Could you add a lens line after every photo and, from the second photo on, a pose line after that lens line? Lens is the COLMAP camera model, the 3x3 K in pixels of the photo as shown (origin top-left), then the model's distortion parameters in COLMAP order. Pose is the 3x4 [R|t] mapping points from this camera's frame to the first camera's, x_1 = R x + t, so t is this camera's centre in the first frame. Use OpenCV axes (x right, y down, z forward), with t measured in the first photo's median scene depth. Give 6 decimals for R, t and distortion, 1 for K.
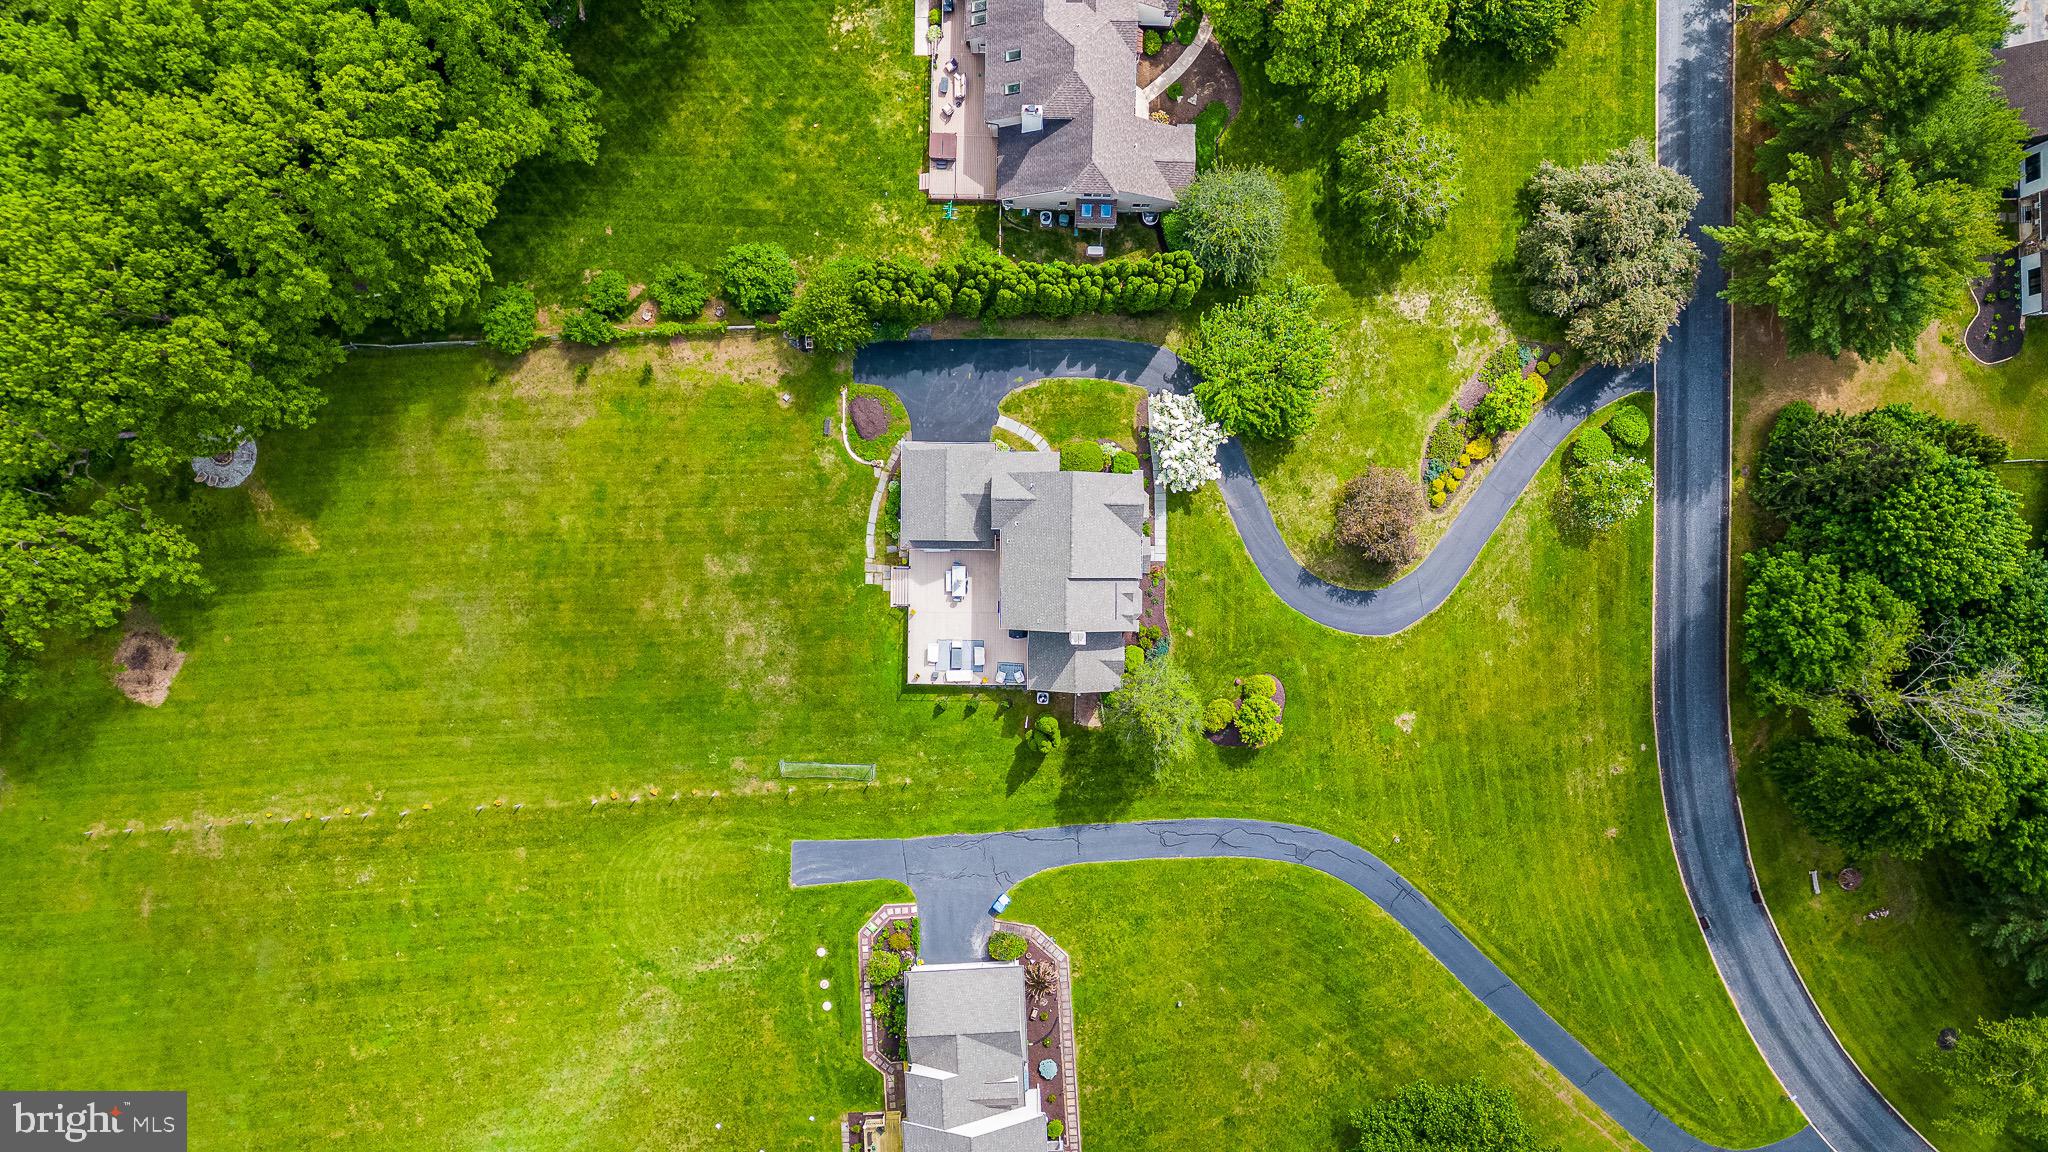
lens RADIAL K [[1416.8, 0, 1024.0], [0, 1416.8, 576.0], [0, 0, 1]] dist [0.008121, 0.000215]
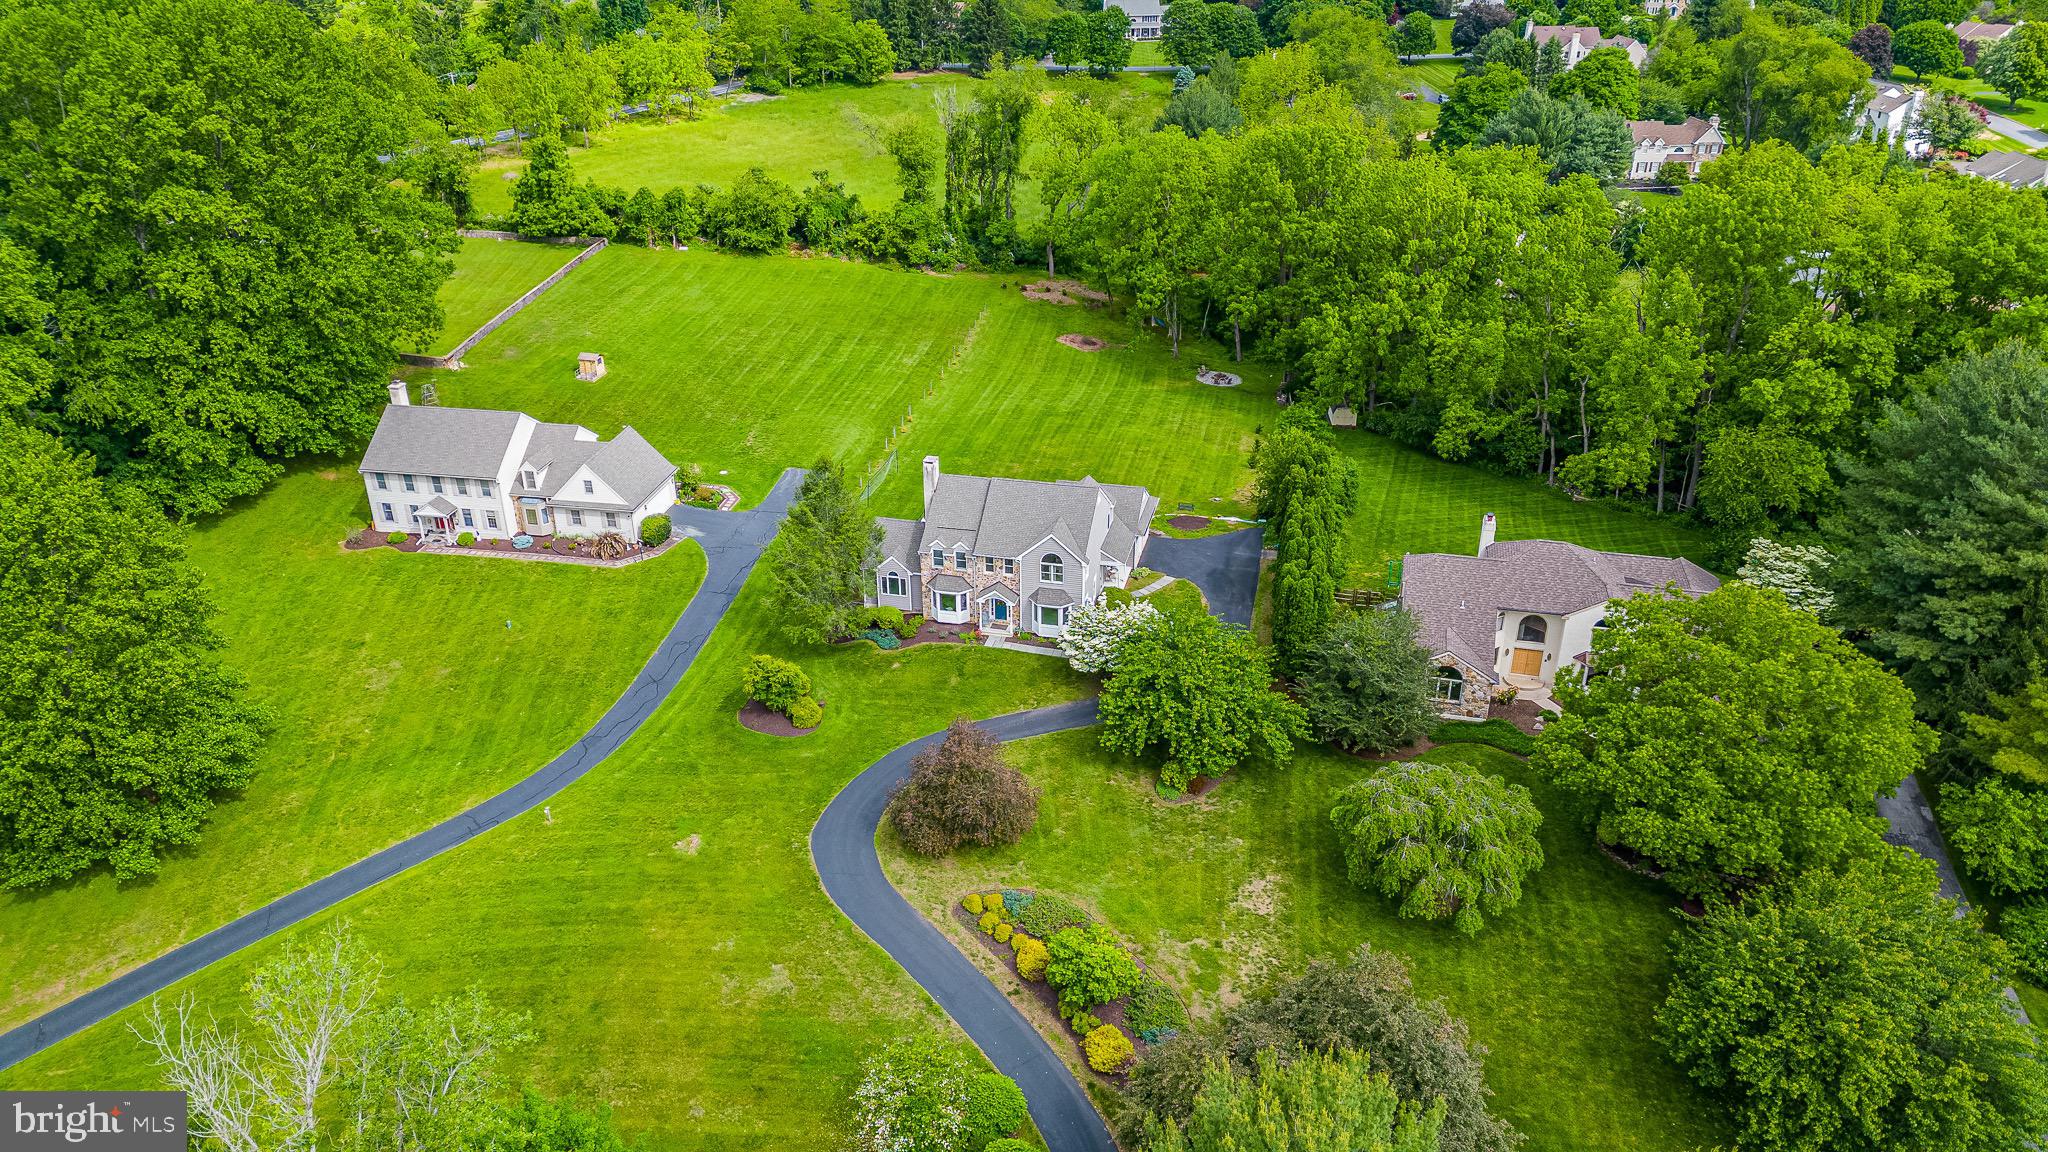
lens RADIAL K [[1416.8, 0, 1024.0], [0, 1416.8, 576.0], [0, 0, 1]] dist [0.008121, 0.000215]
pose [[-0.220521, 0.450130, -0.865305, 0.815208], [-0.975319, -0.111849, 0.190374, -0.192213], [-0.011091, 0.885930, 0.463686, 0.546930]]
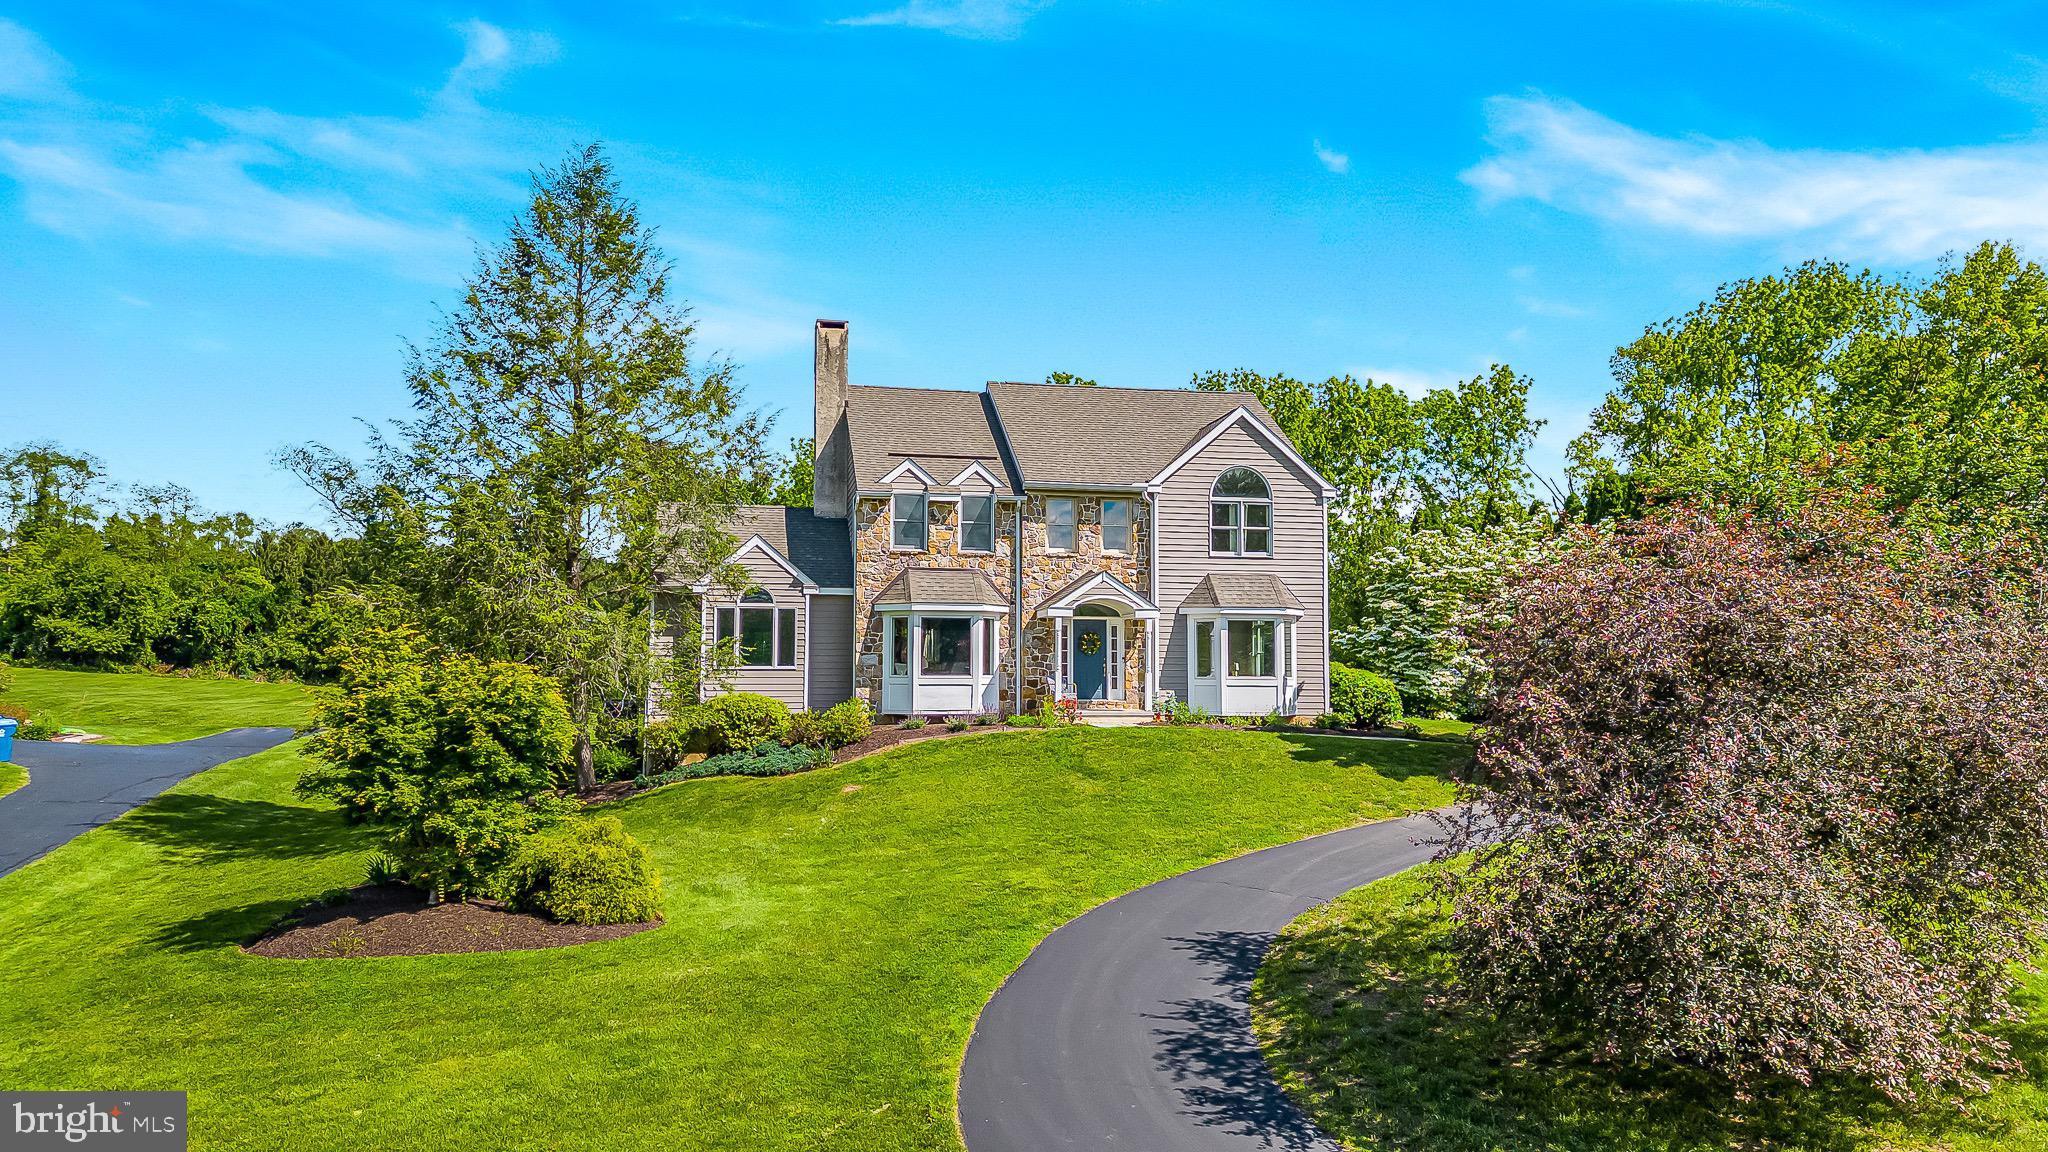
lens RADIAL K [[1416.8, 0, 1024.0], [0, 1416.8, 576.0], [0, 0, 1]] dist [0.008121, 0.000215]
pose [[0.219449, -0.044951, -0.974588, 0.368579], [-0.975161, -0.040881, -0.217693, 0.066187], [-0.030056, 0.998152, -0.052806, 0.966716]]
